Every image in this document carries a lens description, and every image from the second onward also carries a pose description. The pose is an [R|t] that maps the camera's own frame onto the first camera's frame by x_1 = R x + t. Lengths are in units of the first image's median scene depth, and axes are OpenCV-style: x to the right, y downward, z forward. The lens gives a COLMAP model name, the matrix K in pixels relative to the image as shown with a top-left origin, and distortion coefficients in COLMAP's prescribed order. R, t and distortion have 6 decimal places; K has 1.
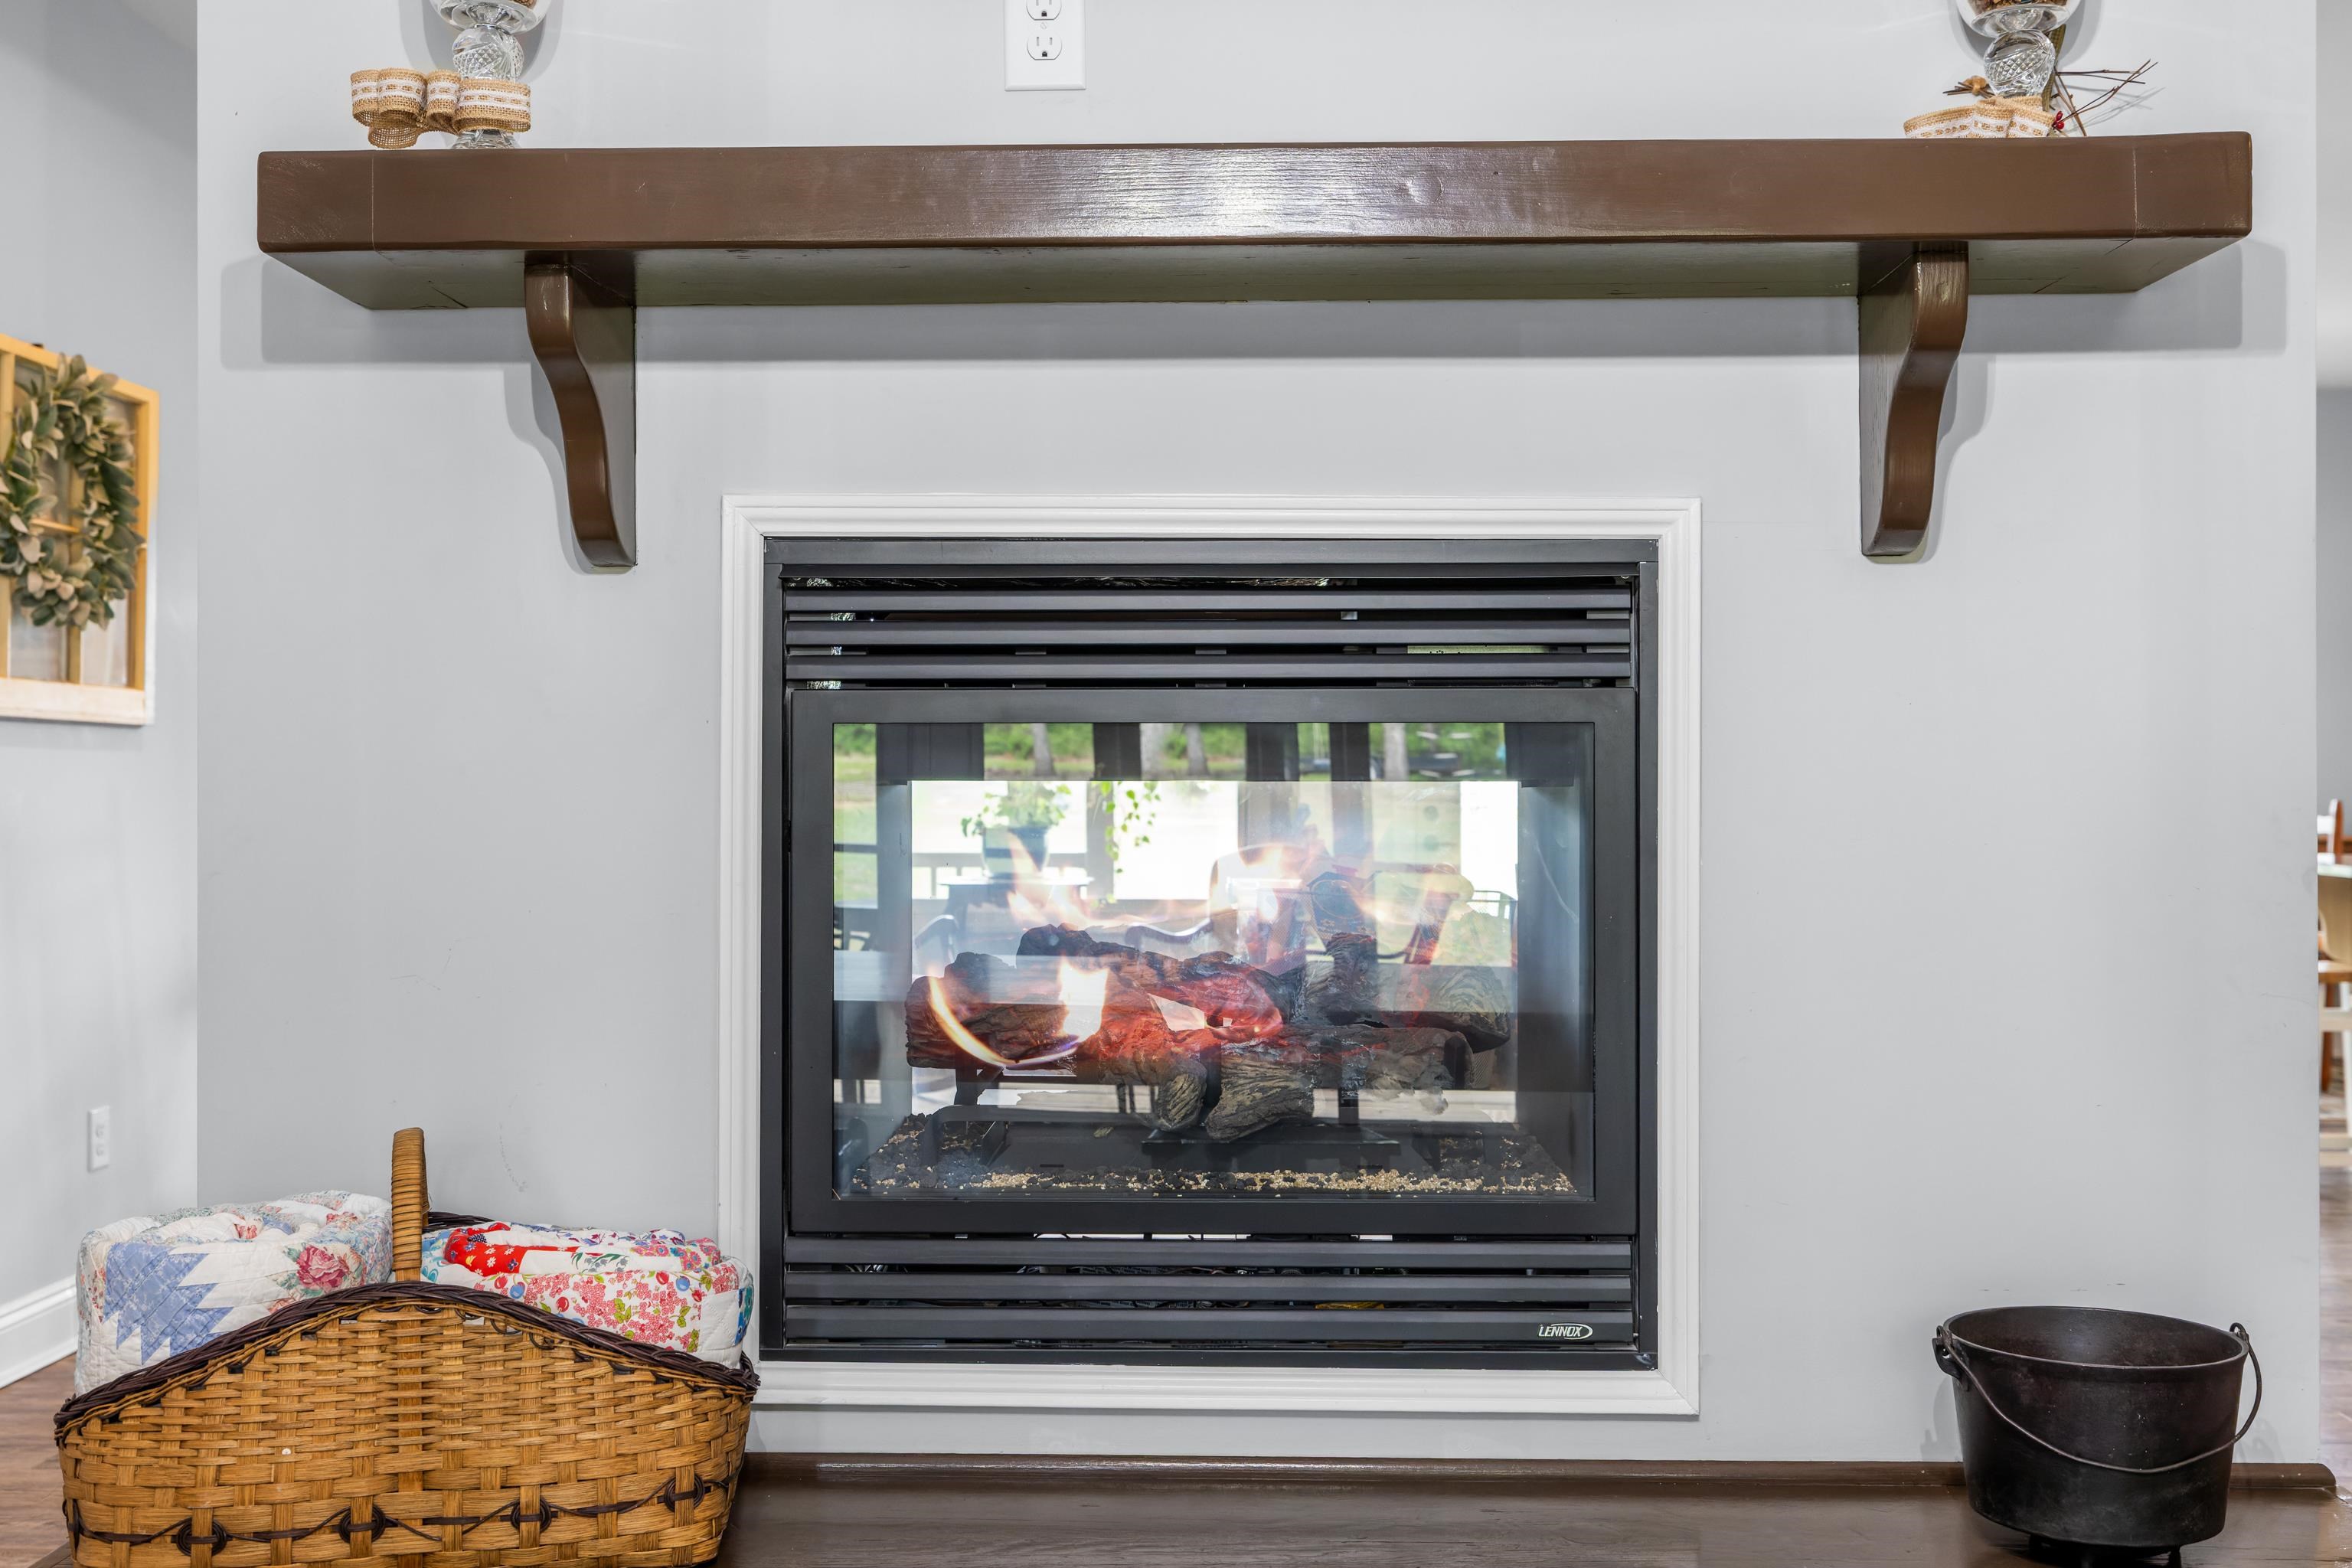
lens RADIAL K [[2278.8, 0, 1173.9], [0, 2278.8, 788.1], [0, 0, 1]] dist [0.007657, 0.000000]
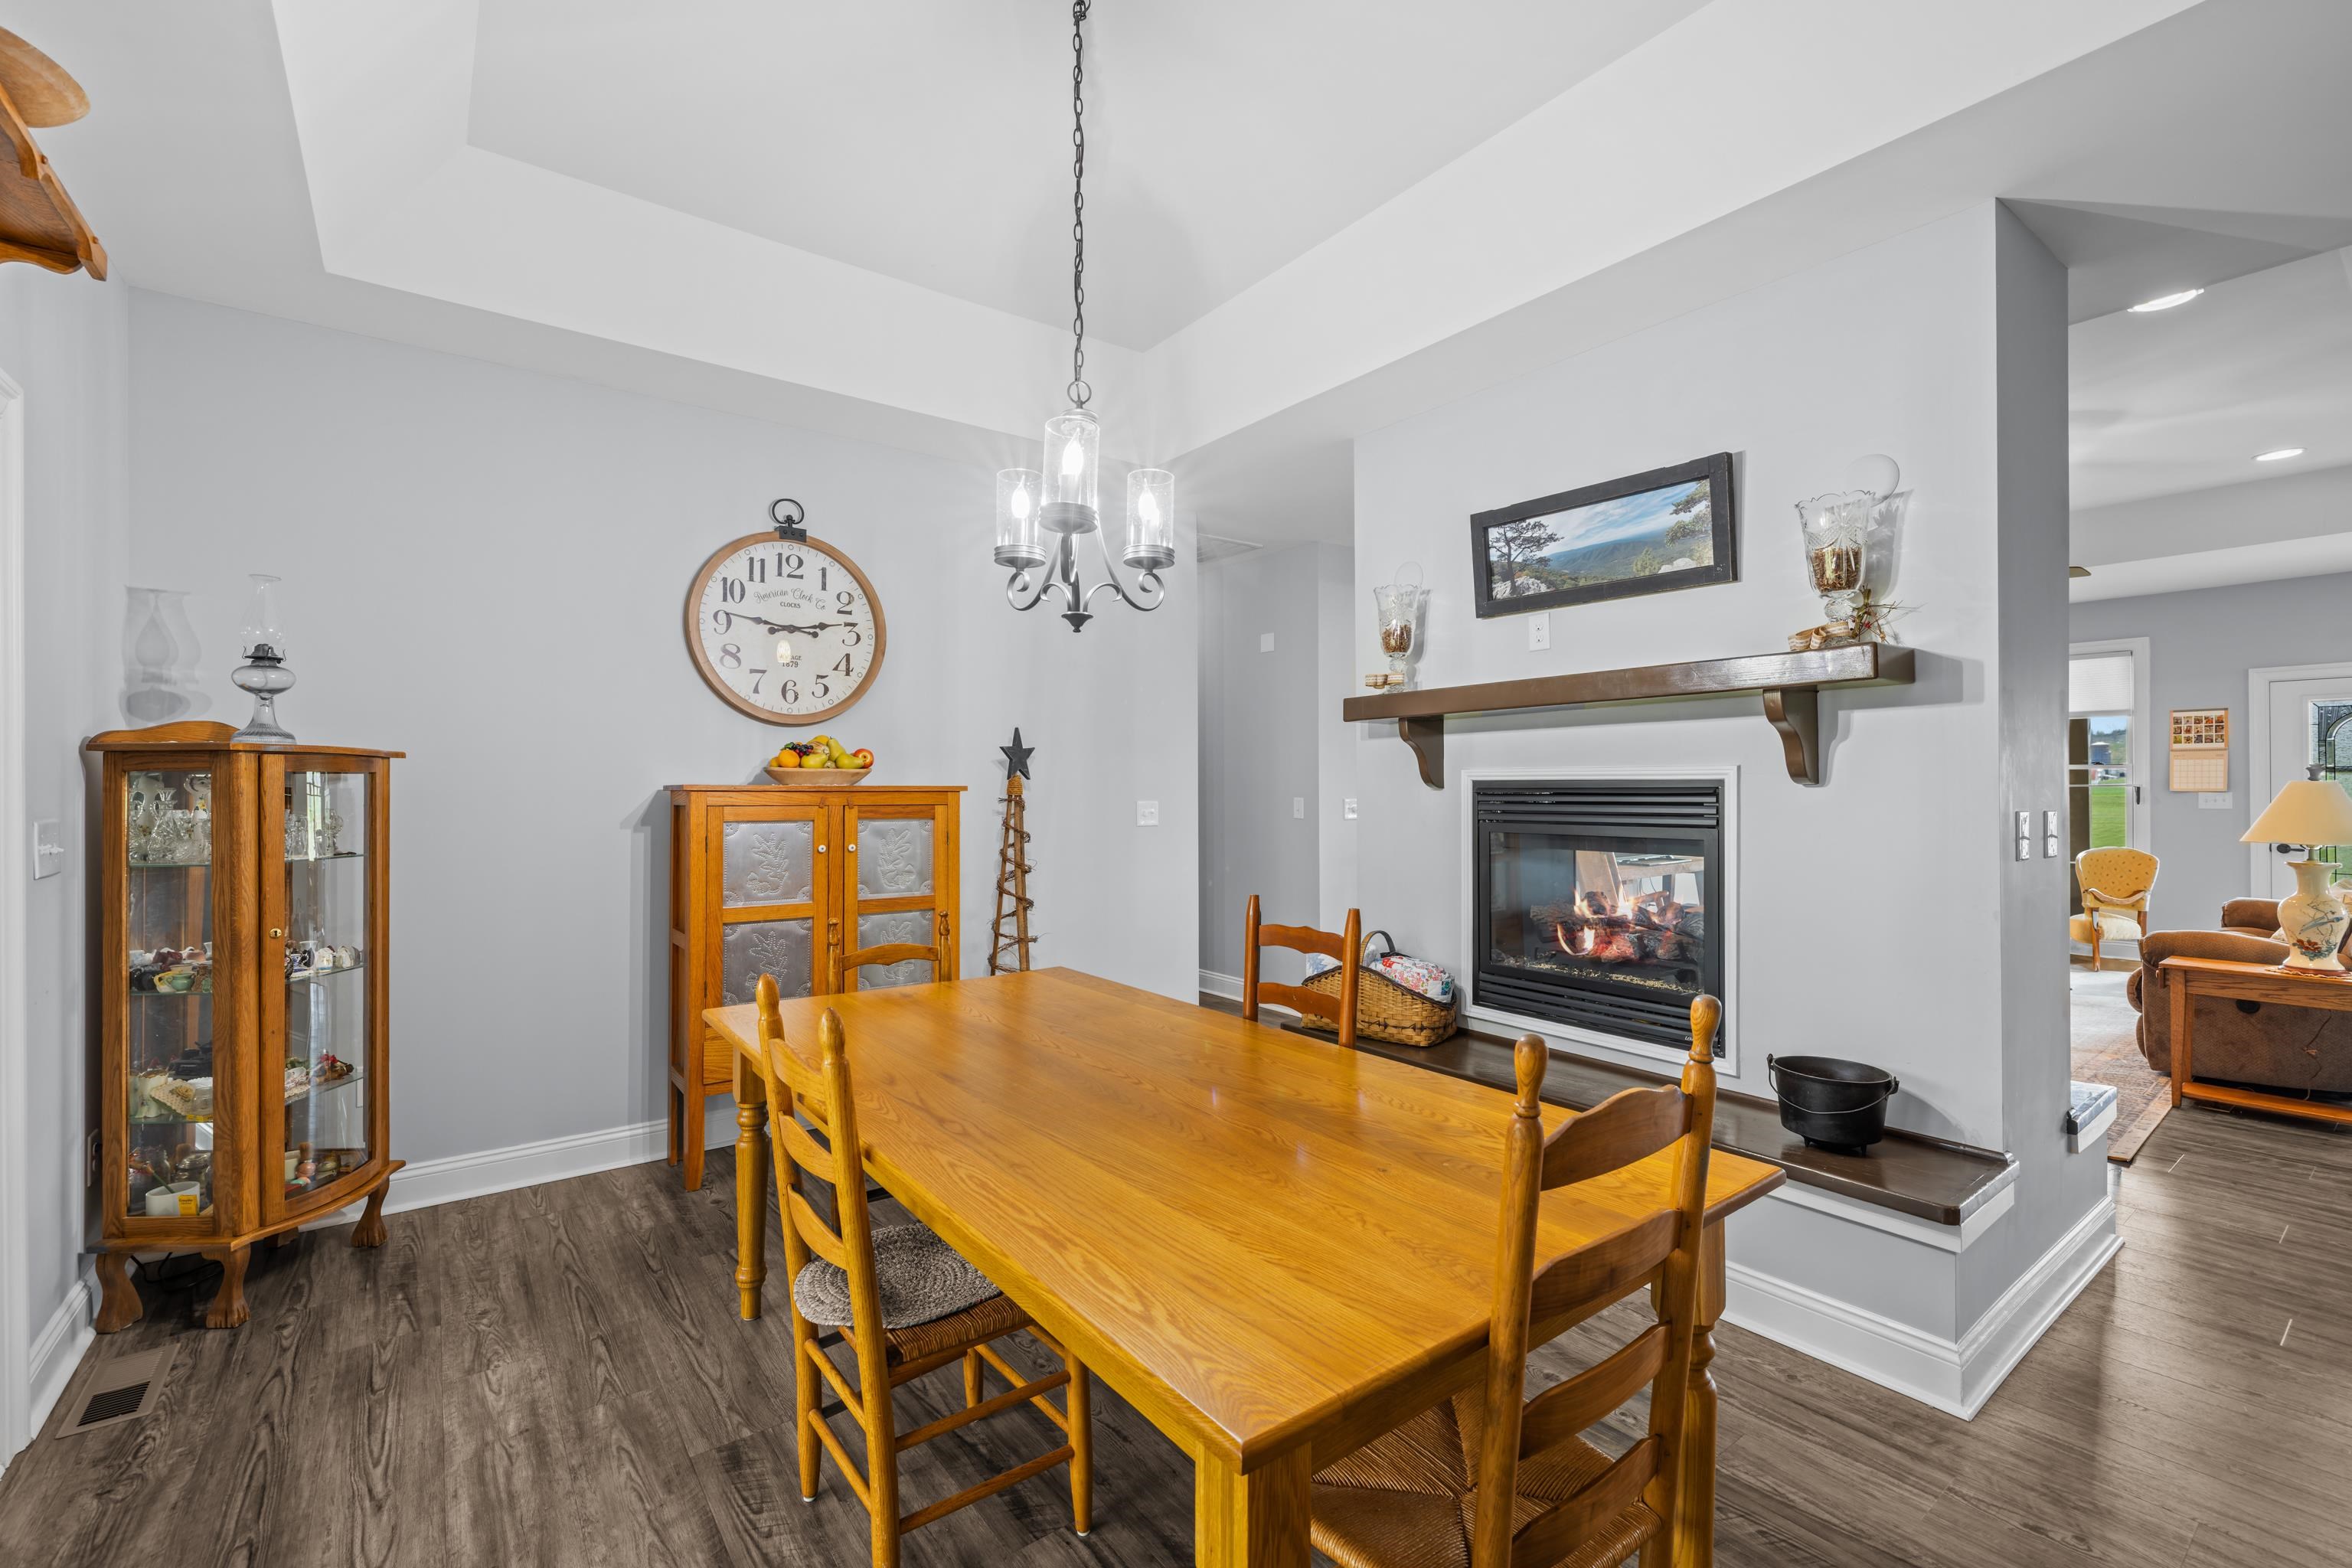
lens RADIAL K [[996.8, 0, 1183.1], [0, 996.8, 783.1], [0, 0, 1]] dist [0.002188, 0.000320]
pose [[0.623334, -0.007035, -0.781924, 0.800949], [0.008430, 0.999962, -0.002277, -0.108578], [0.781910, -0.005172, 0.623369, -0.372286]]
